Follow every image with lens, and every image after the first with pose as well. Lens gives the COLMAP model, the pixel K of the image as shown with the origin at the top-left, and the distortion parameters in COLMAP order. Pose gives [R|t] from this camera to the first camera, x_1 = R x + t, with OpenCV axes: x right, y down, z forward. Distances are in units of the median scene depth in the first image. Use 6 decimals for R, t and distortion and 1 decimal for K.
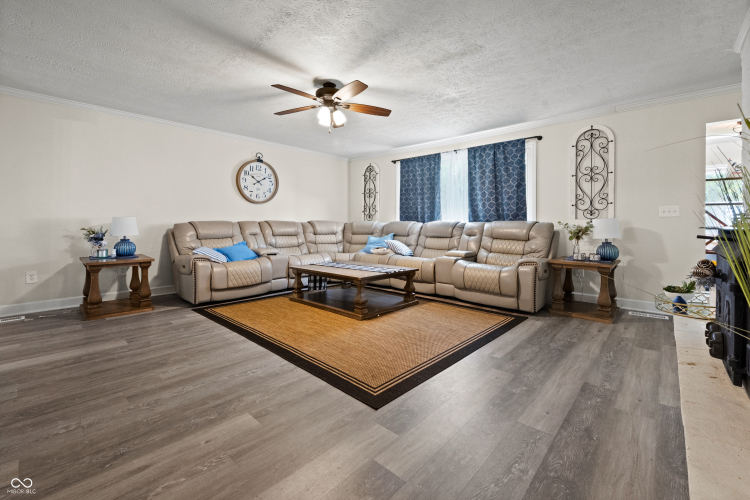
lens RADIAL K [[322.3, 0, 380.0], [0, 322.3, 241.5], [0, 0, 1]] dist [-0.000500, 0.000239]
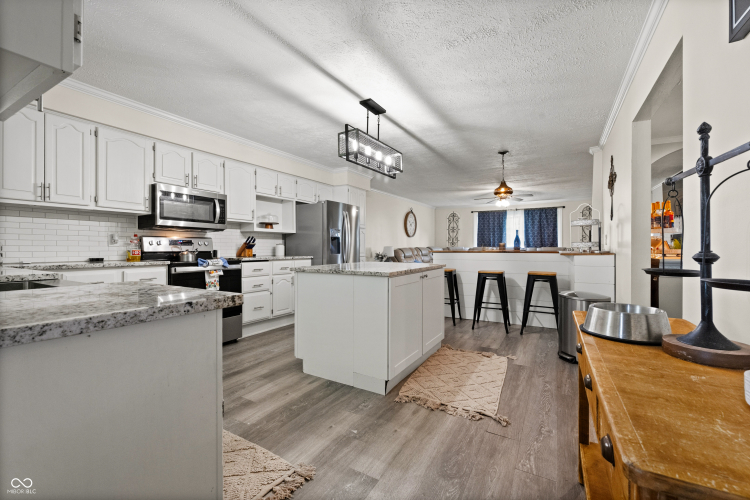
lens RADIAL K [[312.5, 0, 375.0], [0, 312.5, 250.0], [0, 0, 1]] dist [-0.000784, -0.000090]
pose [[0.977936, -0.004307, 0.208859, -1.022664], [0.013005, 0.999103, -0.040291, 0.018007], [-0.208499, 0.042118, 0.977115, -0.646574]]
